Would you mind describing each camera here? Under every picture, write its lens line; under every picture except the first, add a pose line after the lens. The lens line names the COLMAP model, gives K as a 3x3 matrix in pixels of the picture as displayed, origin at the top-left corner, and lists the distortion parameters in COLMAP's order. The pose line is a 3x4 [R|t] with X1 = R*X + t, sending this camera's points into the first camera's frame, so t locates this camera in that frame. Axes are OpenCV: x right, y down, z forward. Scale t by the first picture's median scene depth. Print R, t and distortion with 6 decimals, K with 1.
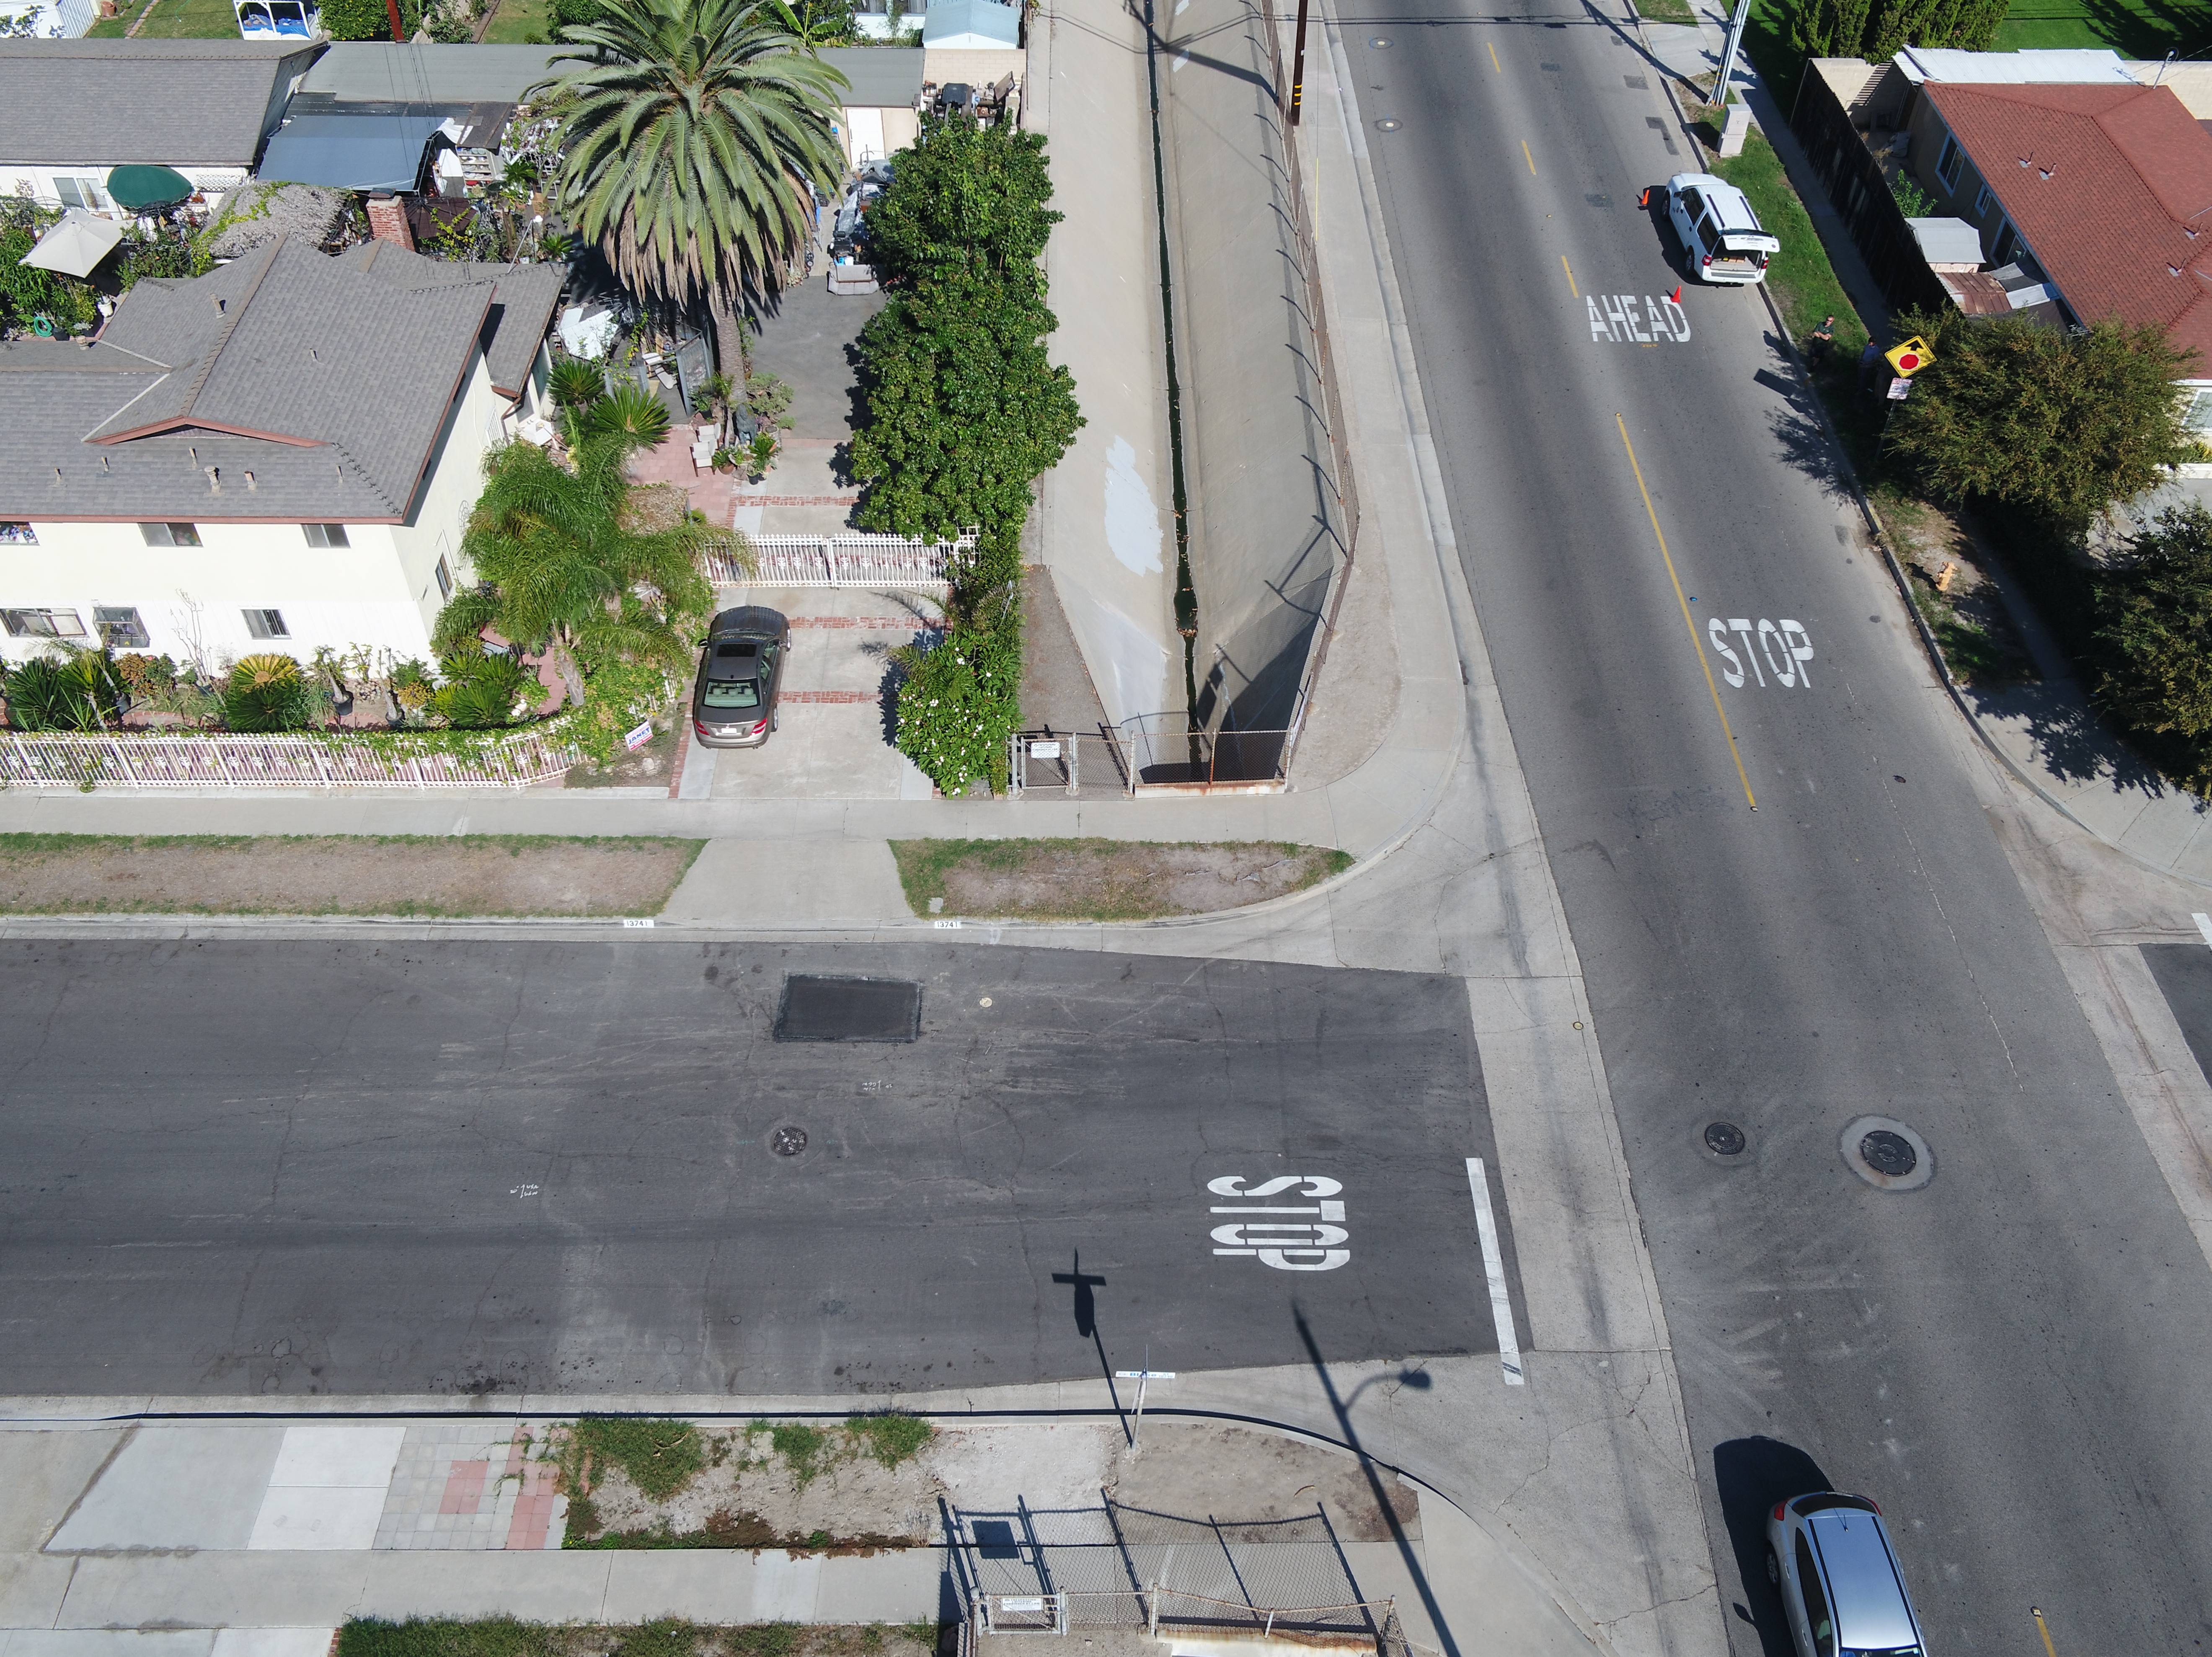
lens RADIAL K [[1910.0, 0, 1106.3], [0, 1910.0, 822.8], [0, 0, 1]] dist [0.003532, -0.002762]
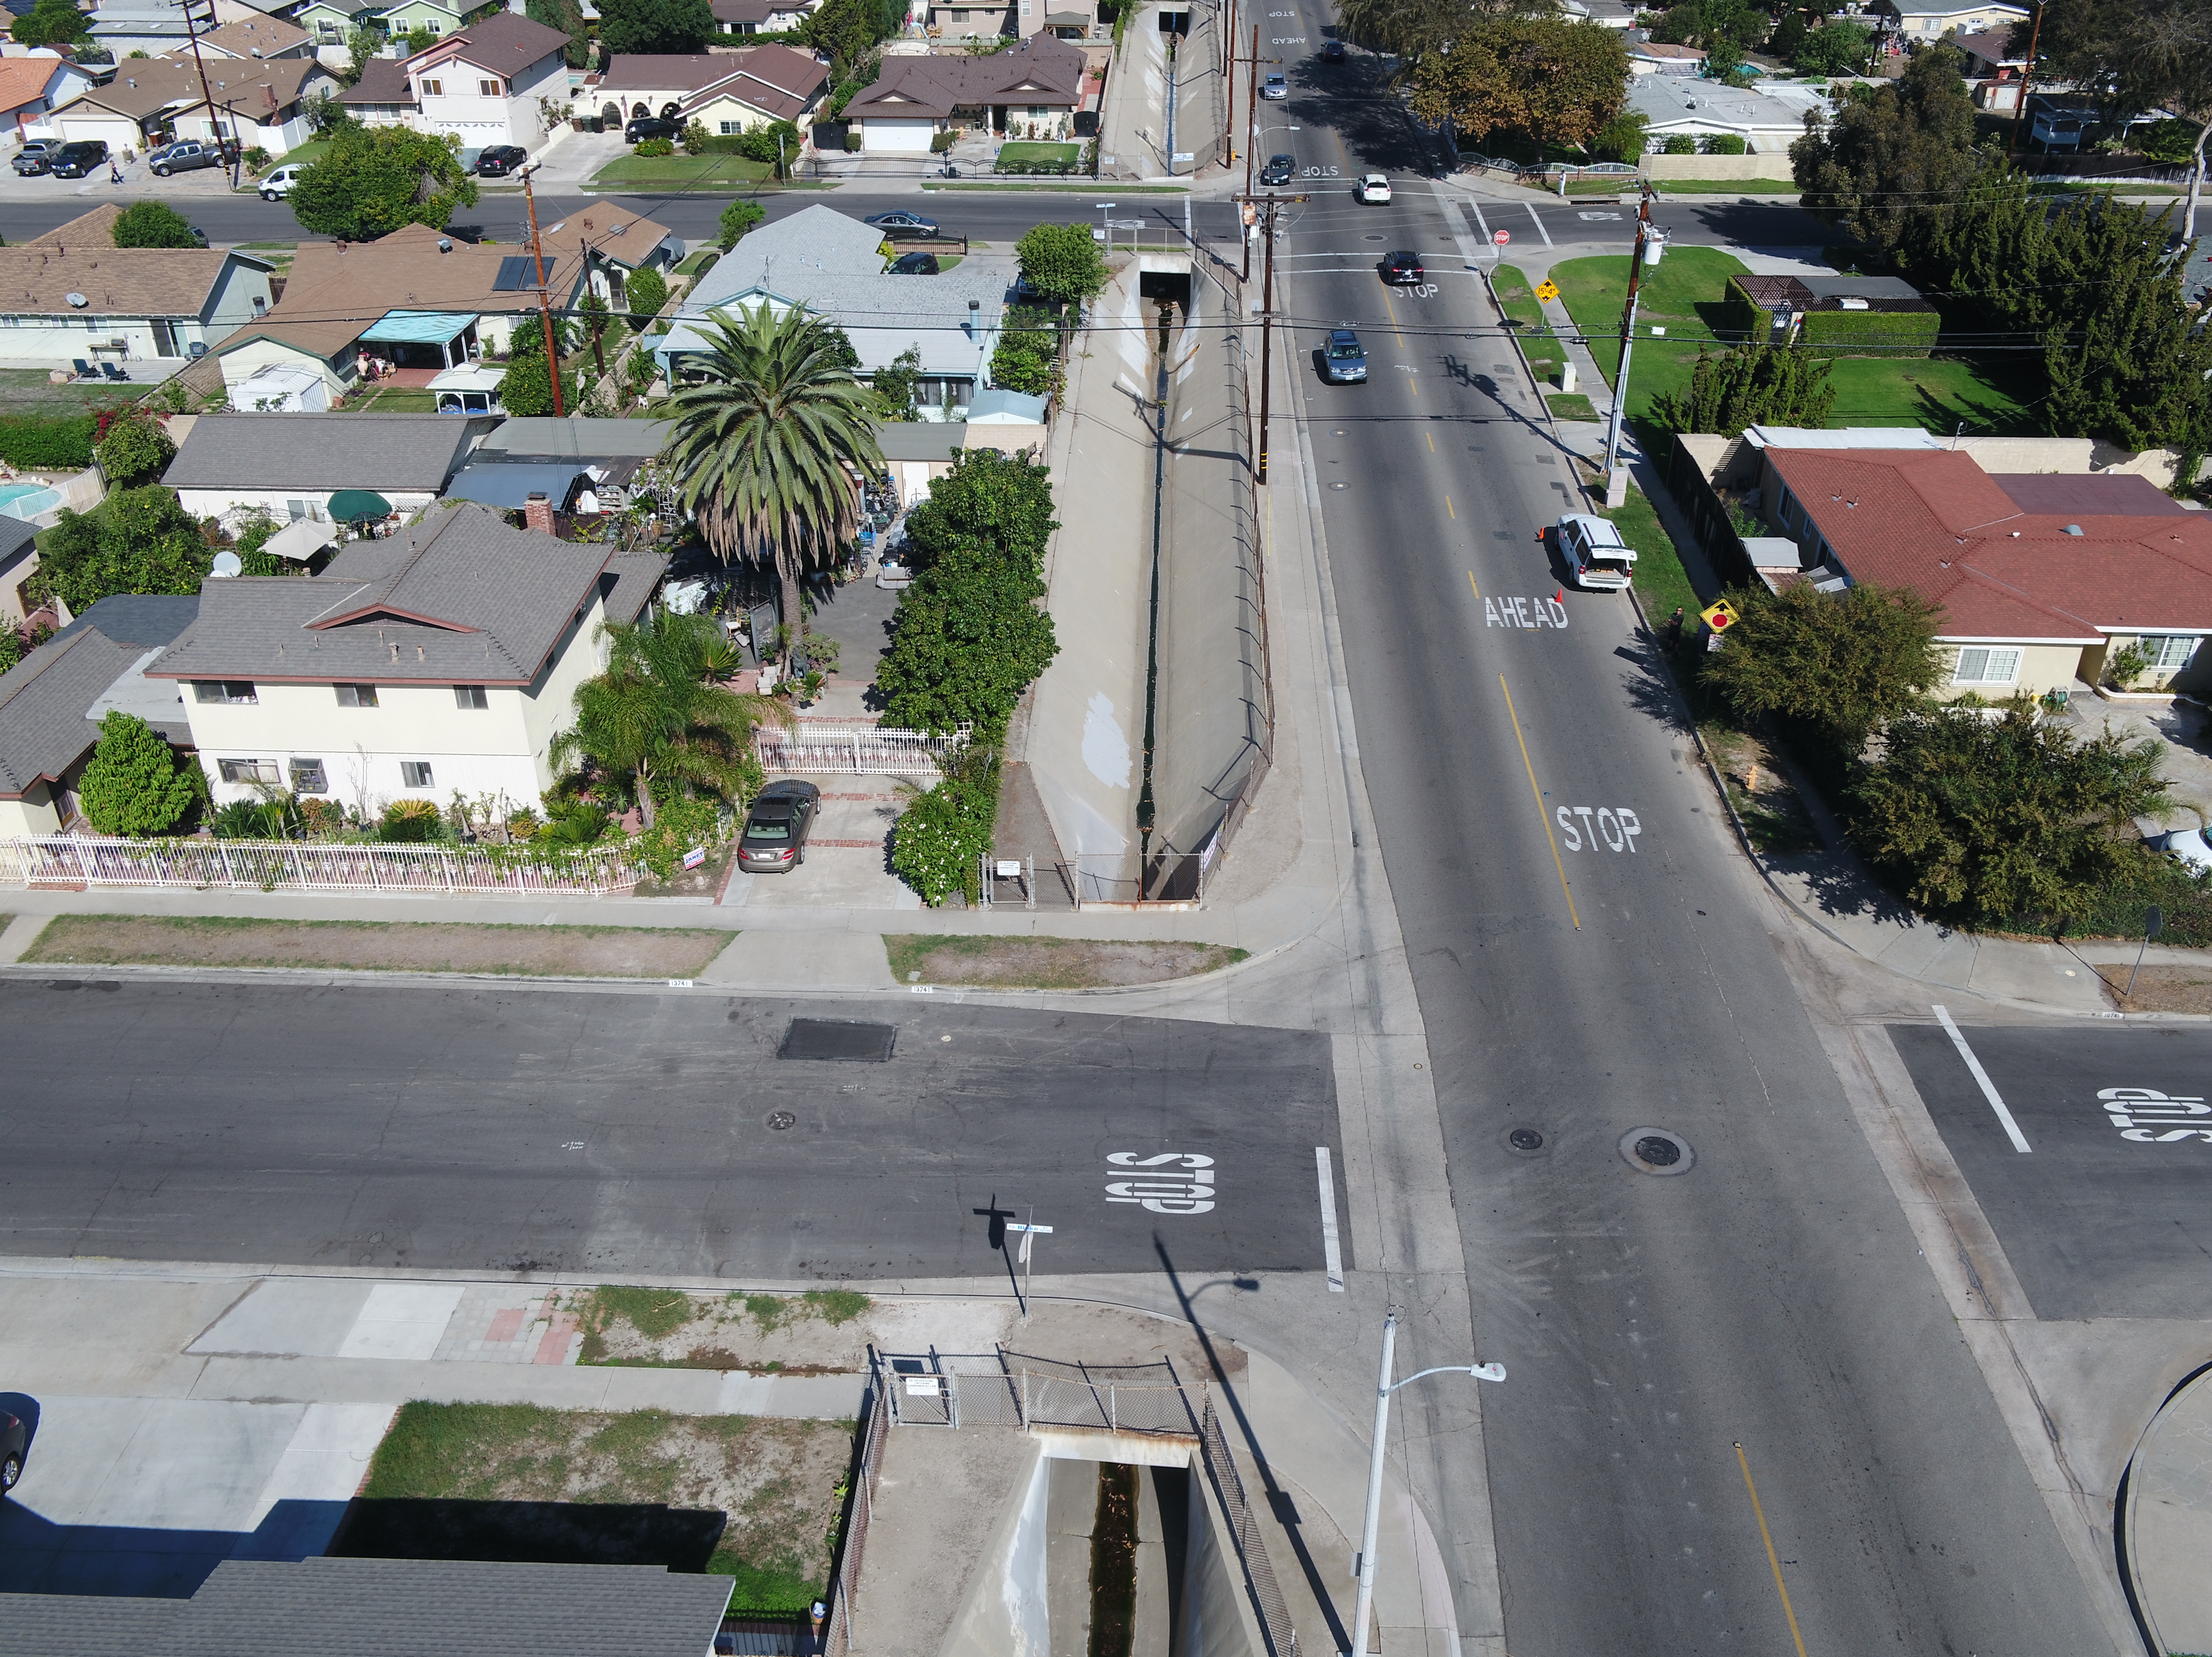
lens RADIAL K [[1911.7, 0, 1106.0], [0, 1911.7, 828.5], [0, 0, 1]] dist [0.003965, -0.005330]
pose [[0.998640, 0.014059, -0.050202, 0.084339], [-0.026066, 0.968601, -0.247251, 0.217902], [0.045150, 0.248223, 0.967650, -0.205407]]
